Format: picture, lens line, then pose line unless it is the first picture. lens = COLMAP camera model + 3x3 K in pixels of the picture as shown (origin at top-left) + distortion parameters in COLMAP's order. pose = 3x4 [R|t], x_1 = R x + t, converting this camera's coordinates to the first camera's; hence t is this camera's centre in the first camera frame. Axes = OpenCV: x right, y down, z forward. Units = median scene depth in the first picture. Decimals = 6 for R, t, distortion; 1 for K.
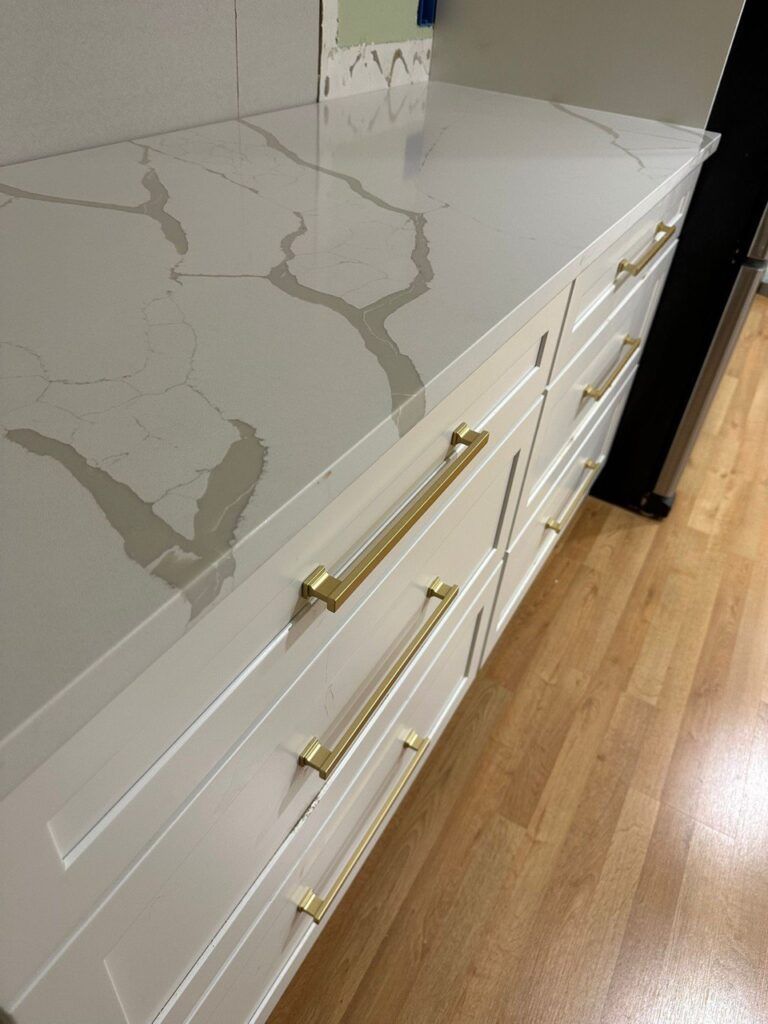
lens RADIAL K [[729.2, 0, 385.0], [0, 729.2, 510.3], [0, 0, 1]] dist [0.012786, -0.002150]
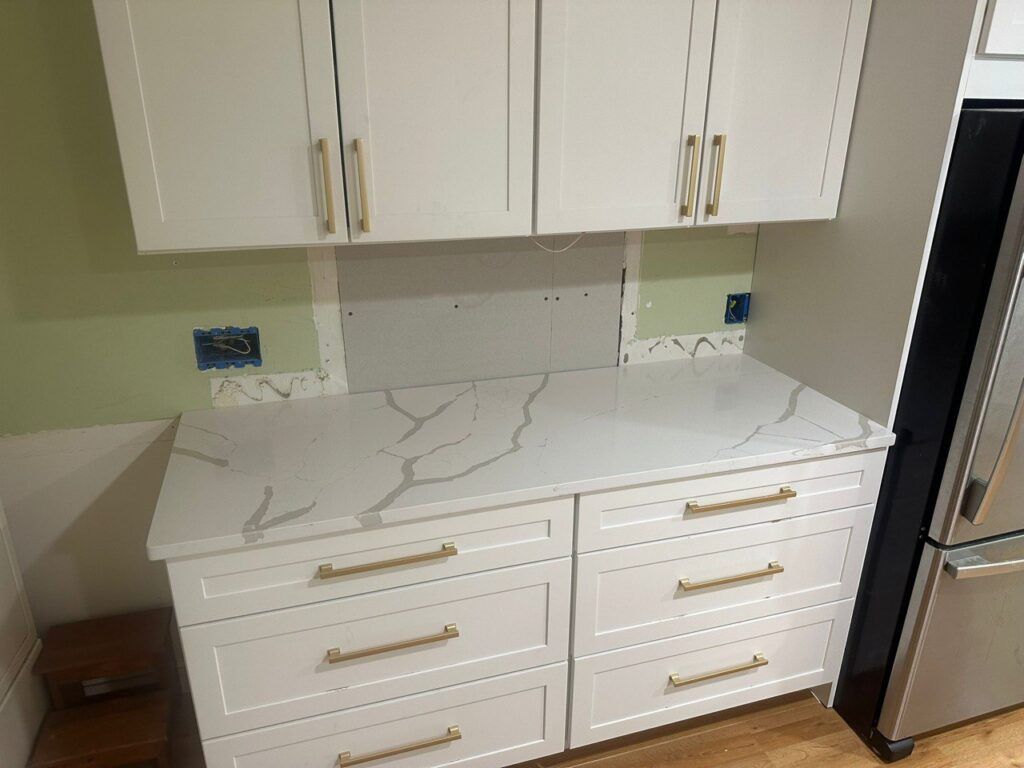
lens RADIAL K [[729.2, 0, 512.6], [0, 729.2, 388.4], [0, 0, 1]] dist [0.012786, -0.002150]
pose [[0.726361, 0.170042, -0.665947, 0.834695], [-0.376664, 0.908941, -0.178746, -0.113713], [0.574913, 0.380672, 0.724268, -0.330035]]
